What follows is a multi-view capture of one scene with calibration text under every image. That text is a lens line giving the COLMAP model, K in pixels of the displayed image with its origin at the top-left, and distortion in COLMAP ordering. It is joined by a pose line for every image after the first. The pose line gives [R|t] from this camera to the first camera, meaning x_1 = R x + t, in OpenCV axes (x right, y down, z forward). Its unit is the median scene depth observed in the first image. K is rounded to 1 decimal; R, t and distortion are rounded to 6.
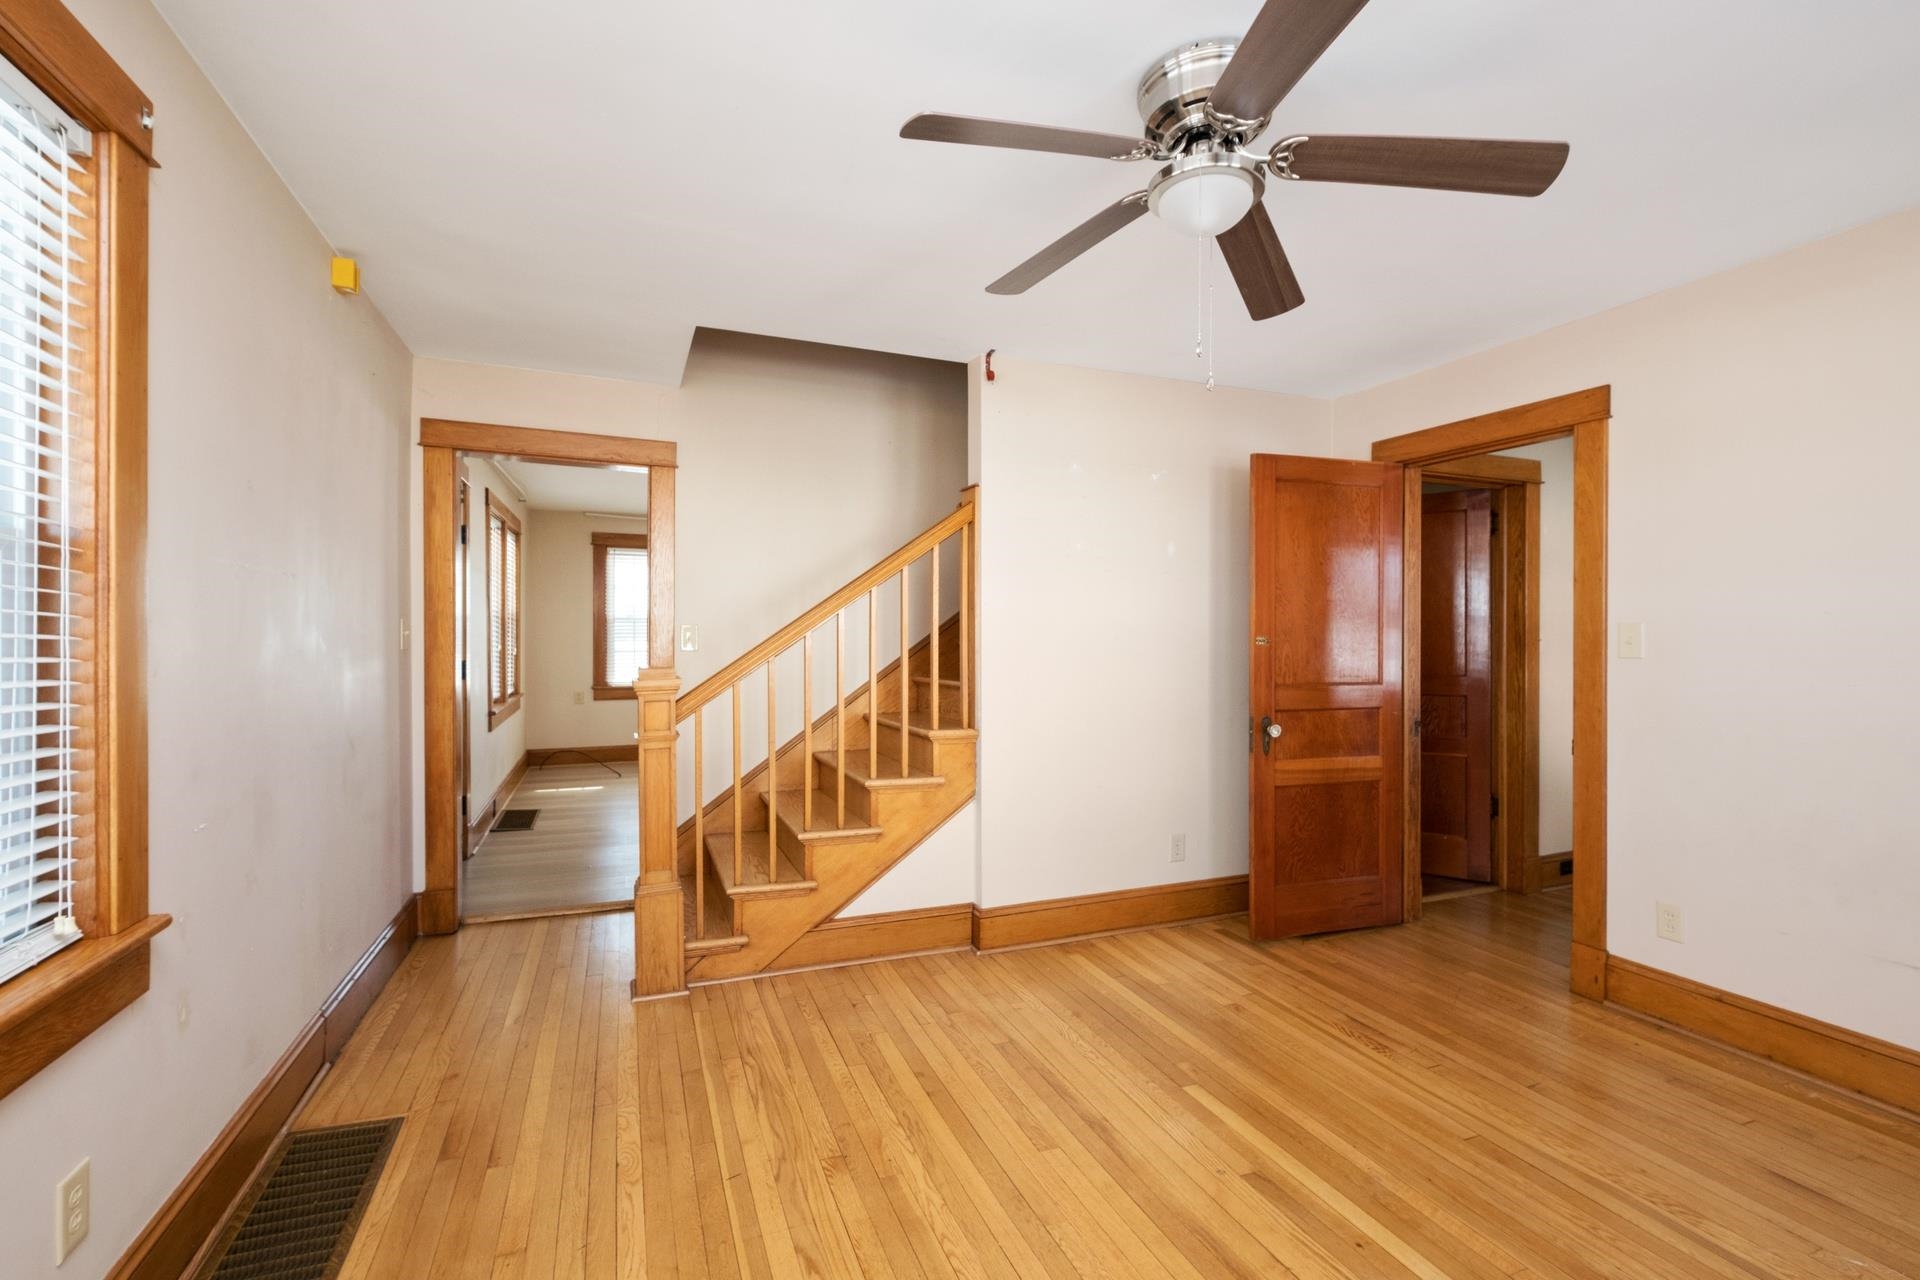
lens RADIAL K [[855.2, 0, 967.6], [0, 855.2, 627.2], [0, 0, 1]] dist [0.000891, -0.000164]
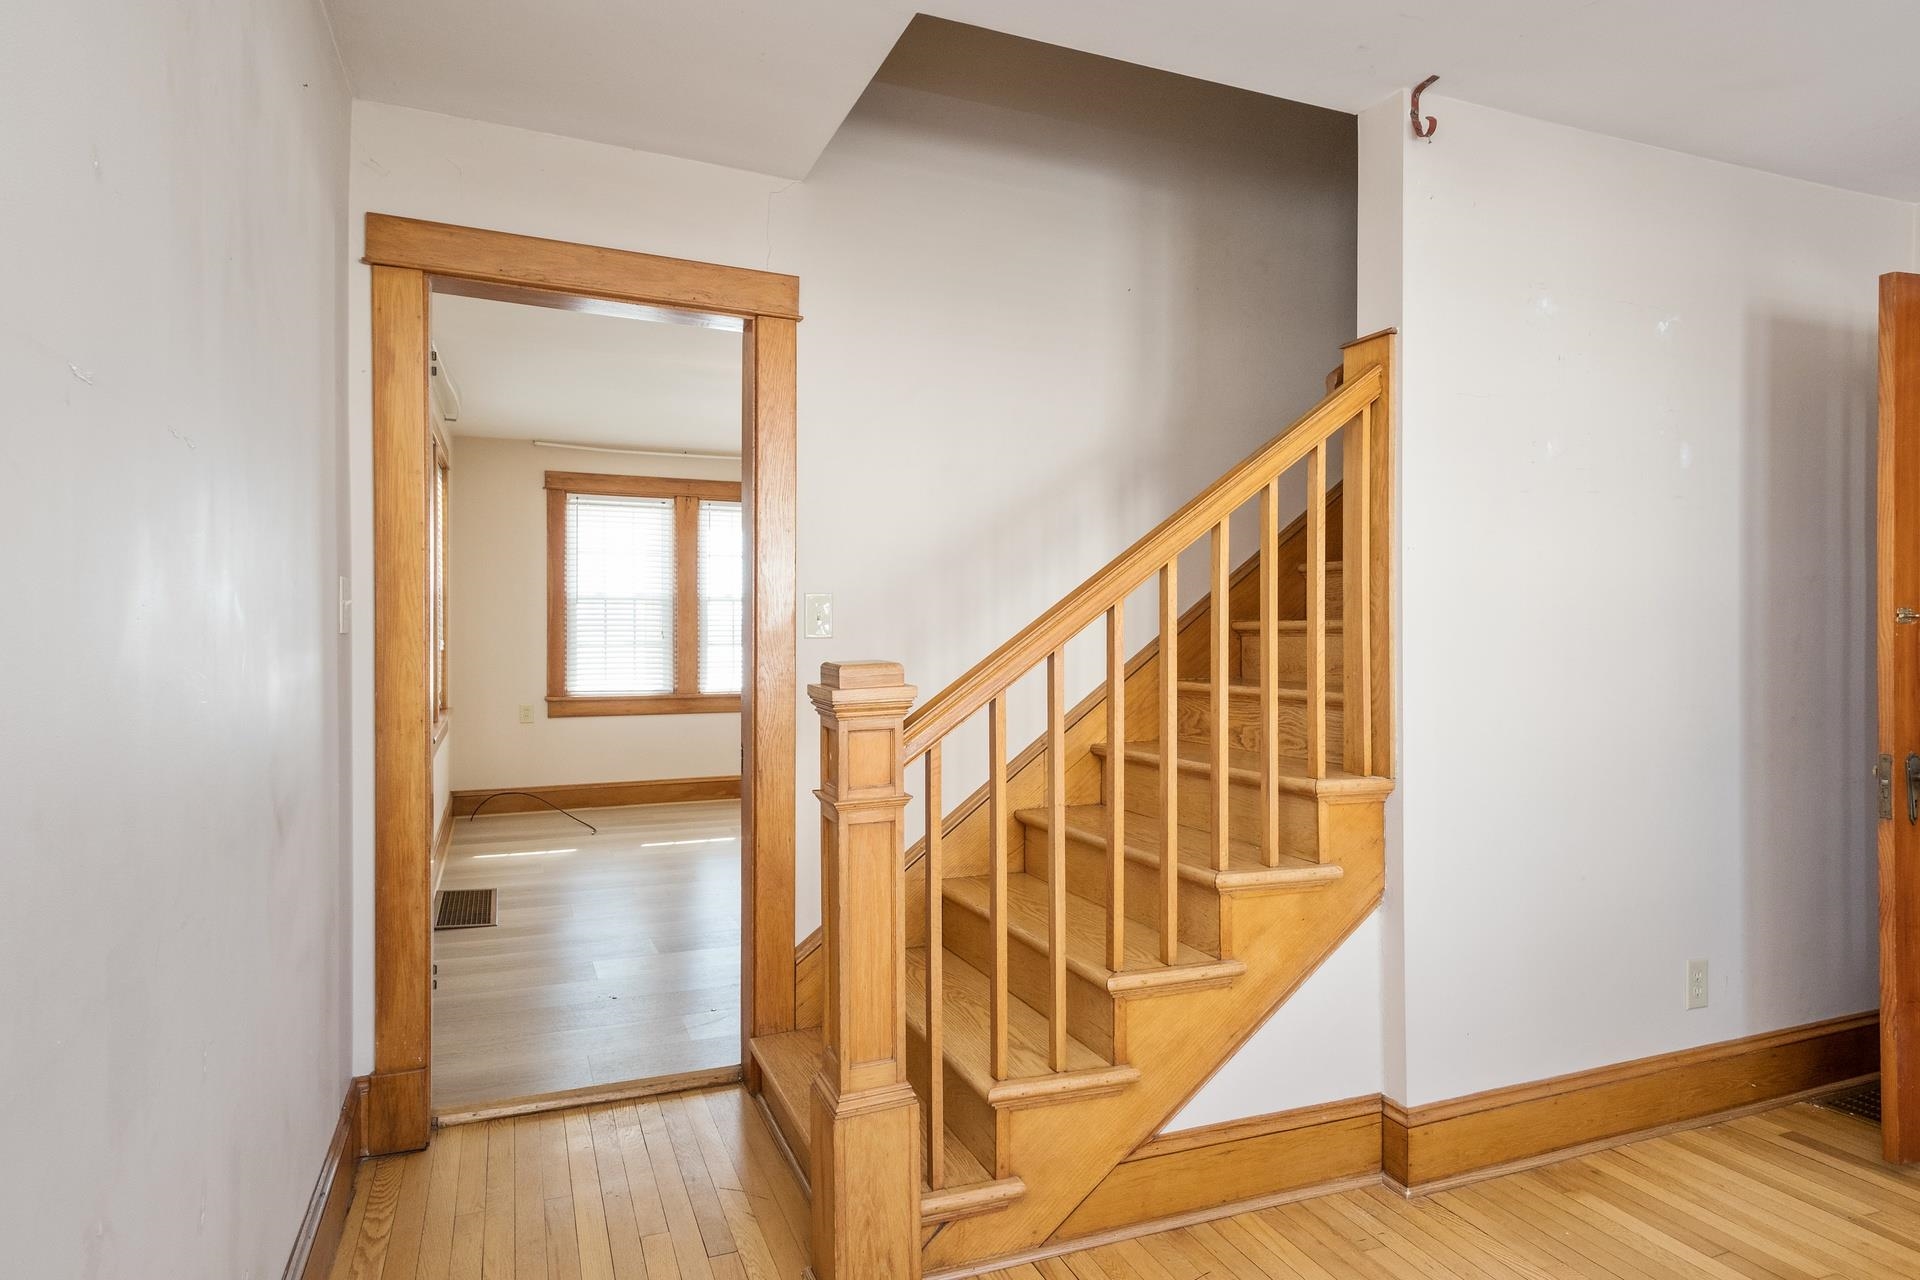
lens RADIAL K [[1089.4, 0, 957.5], [0, 1089.4, 619.8], [0, 0, 1]] dist [0.035726, -0.016844]
pose [[0.999989, -0.002372, 0.004039, -0.269193], [0.002365, 0.999996, 0.001634, 0.016389], [-0.004043, -0.001625, 0.999991, 0.297921]]
